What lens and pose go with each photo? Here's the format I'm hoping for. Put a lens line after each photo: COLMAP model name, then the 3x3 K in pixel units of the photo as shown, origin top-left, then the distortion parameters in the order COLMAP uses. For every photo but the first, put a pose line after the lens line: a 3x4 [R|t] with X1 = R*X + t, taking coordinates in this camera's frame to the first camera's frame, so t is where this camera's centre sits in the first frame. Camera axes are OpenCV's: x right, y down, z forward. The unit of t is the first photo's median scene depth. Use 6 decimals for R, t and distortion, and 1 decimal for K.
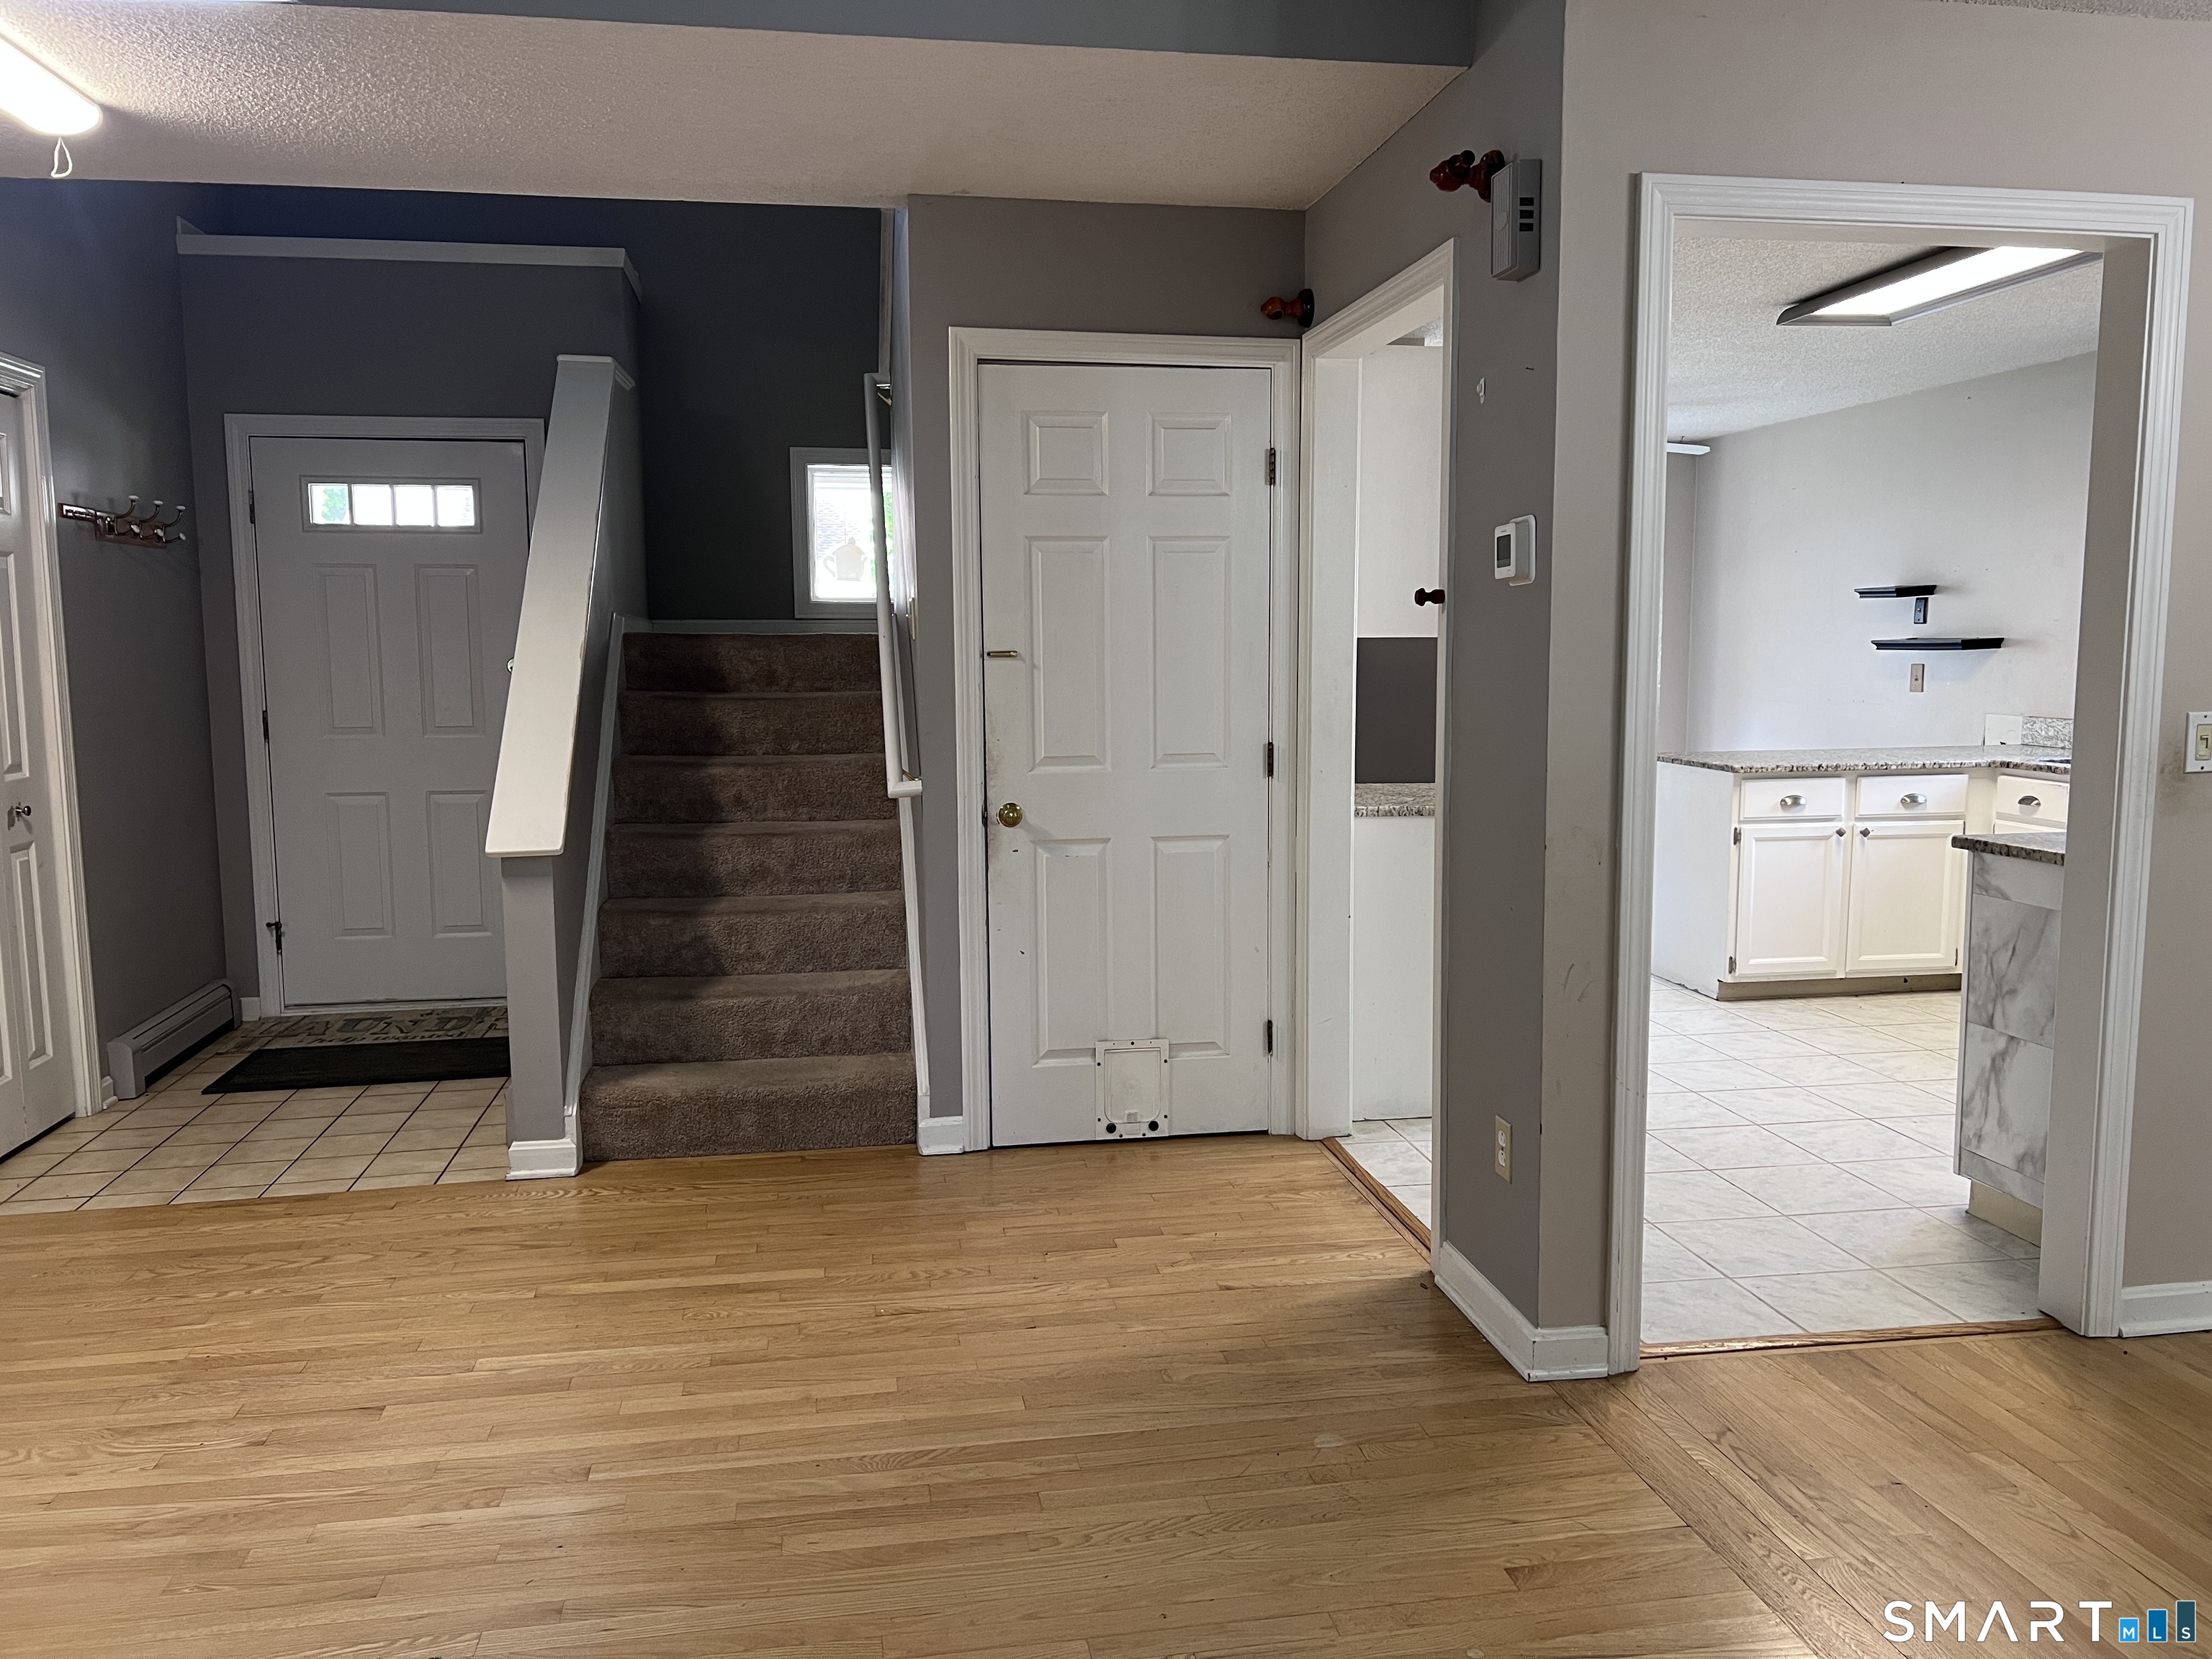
lens RADIAL K [[1651.4, 0, 1106.0], [0, 1651.4, 829.5], [0, 0, 1]] dist [0.054414, -0.058750]
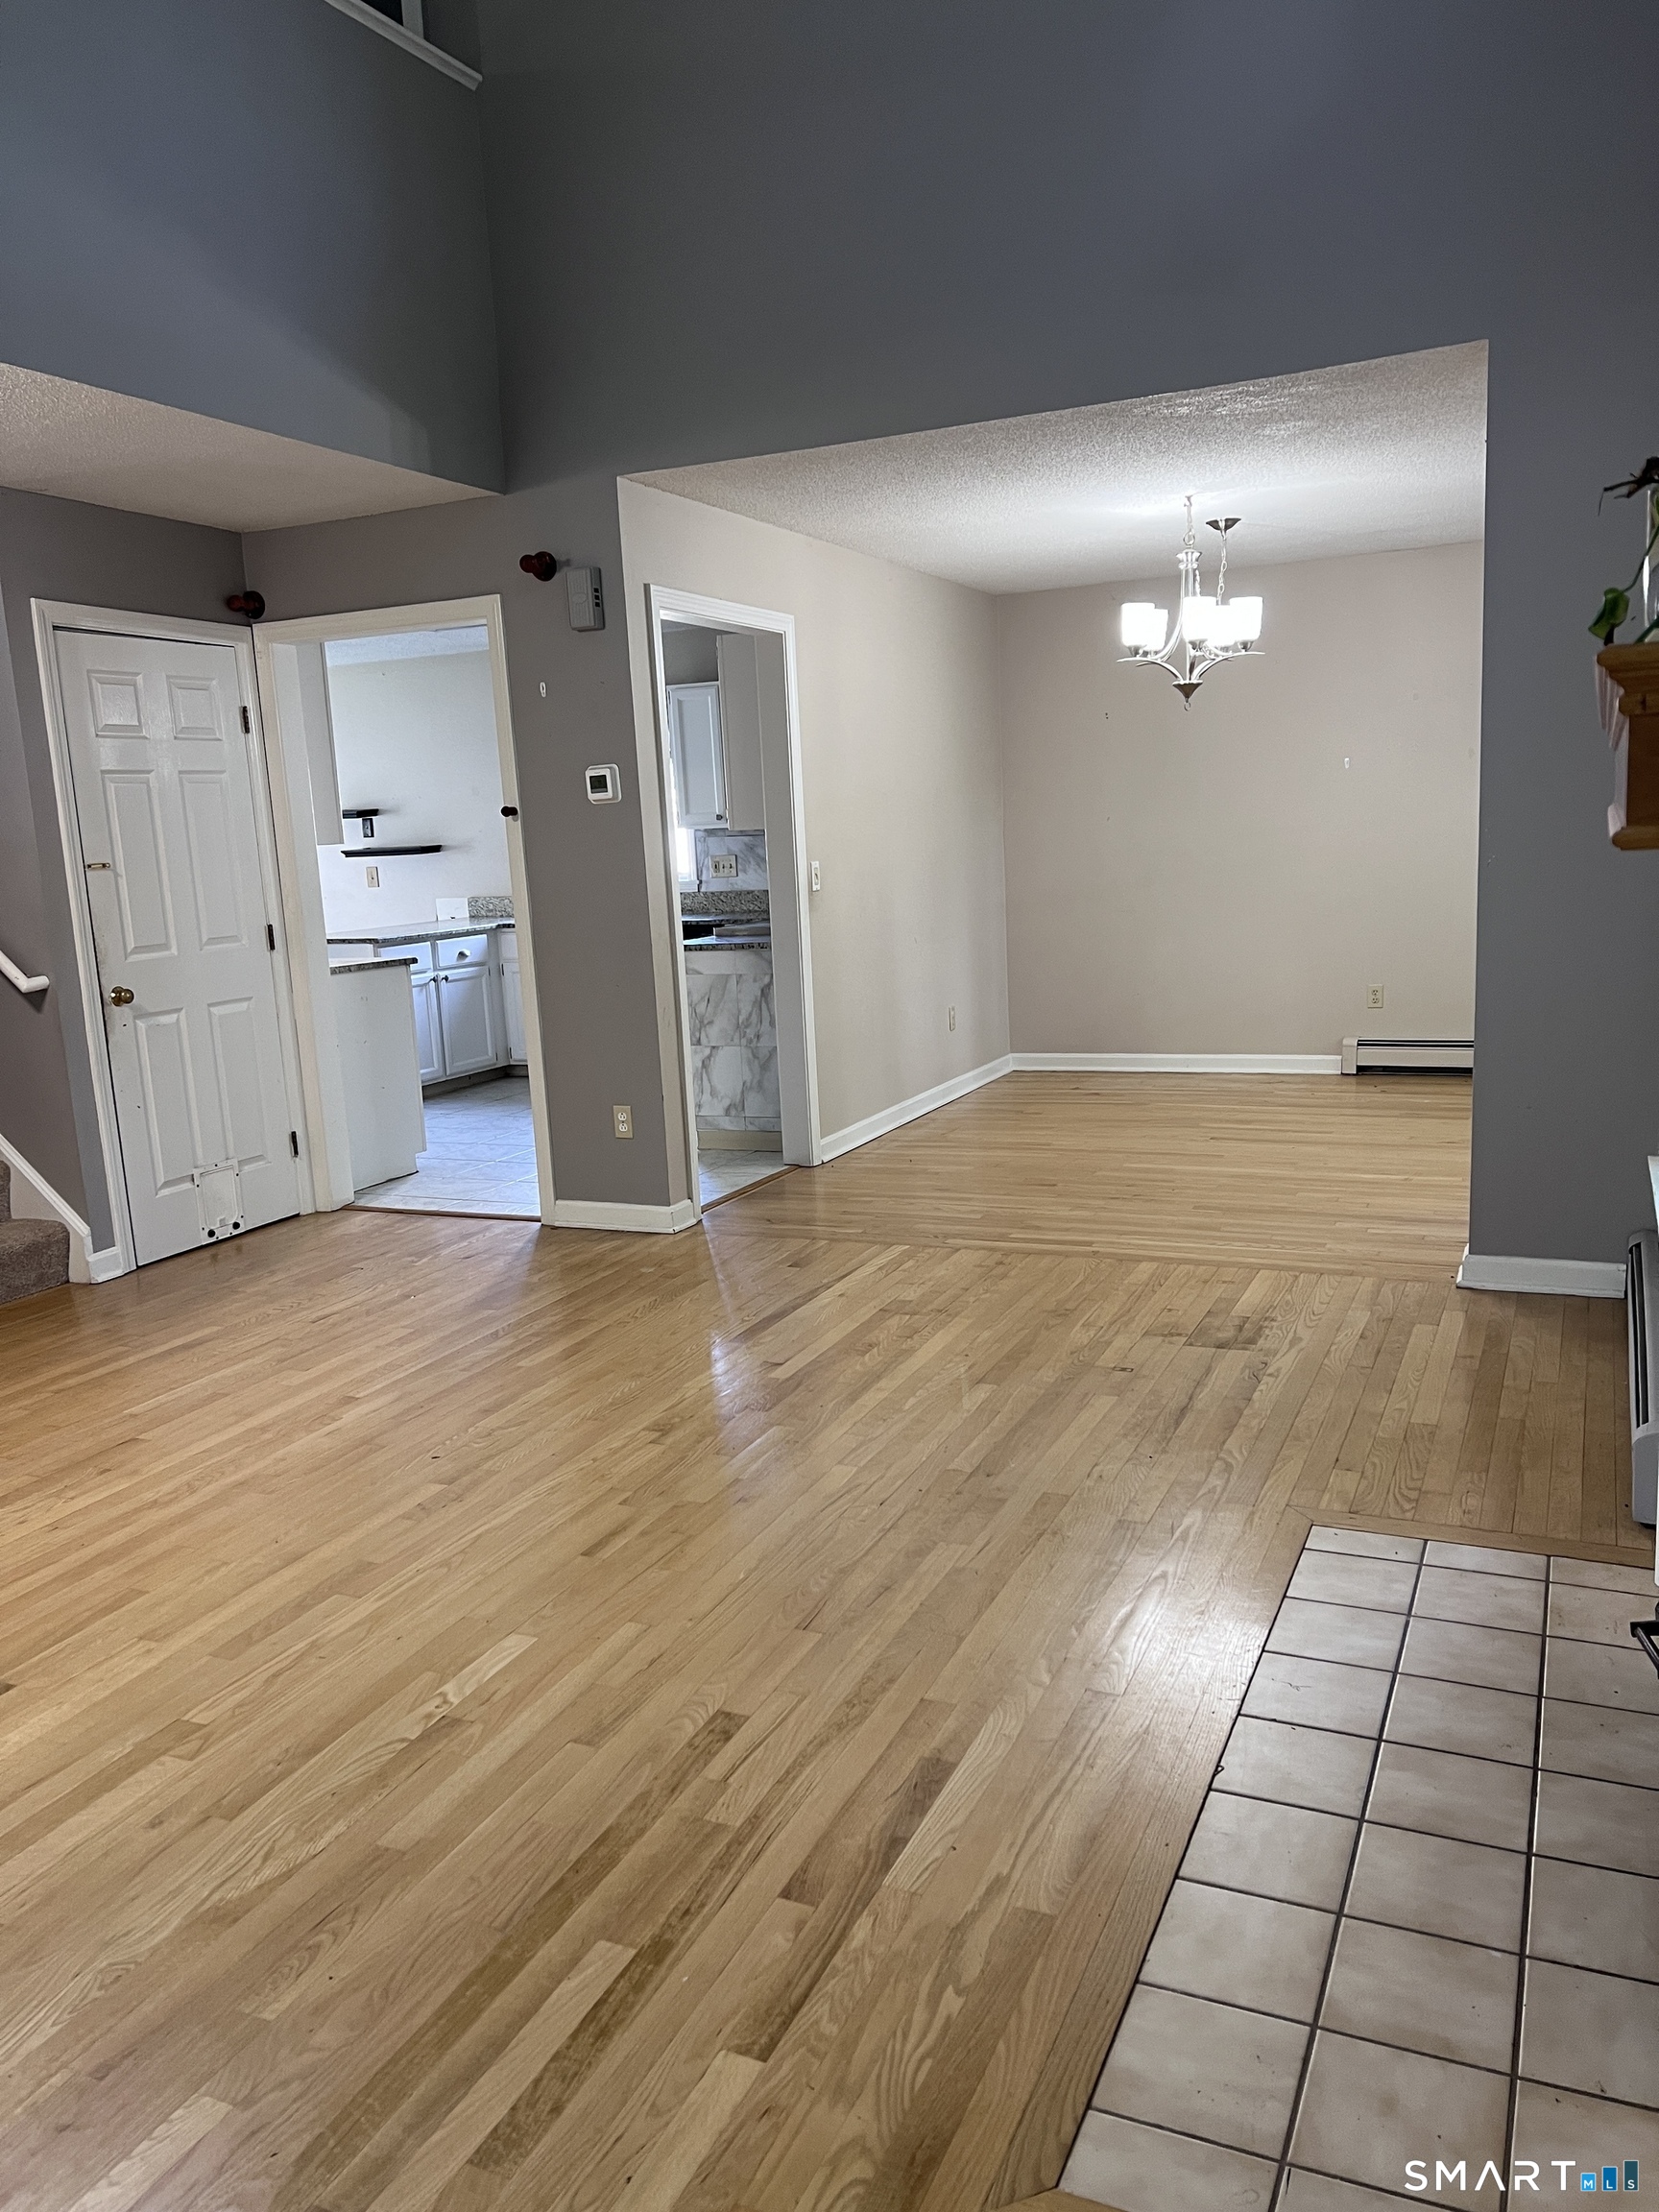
lens RADIAL K [[1660.6, 0, 818.7], [0, 1660.6, 1101.7], [0, 0, 1]] dist [0.095120, -0.153589]
pose [[0.571204, -0.157981, 0.805462, -0.788382], [0.140803, 0.985616, 0.093463, 0.024895], [-0.808641, 0.060025, 0.585232, -0.157678]]
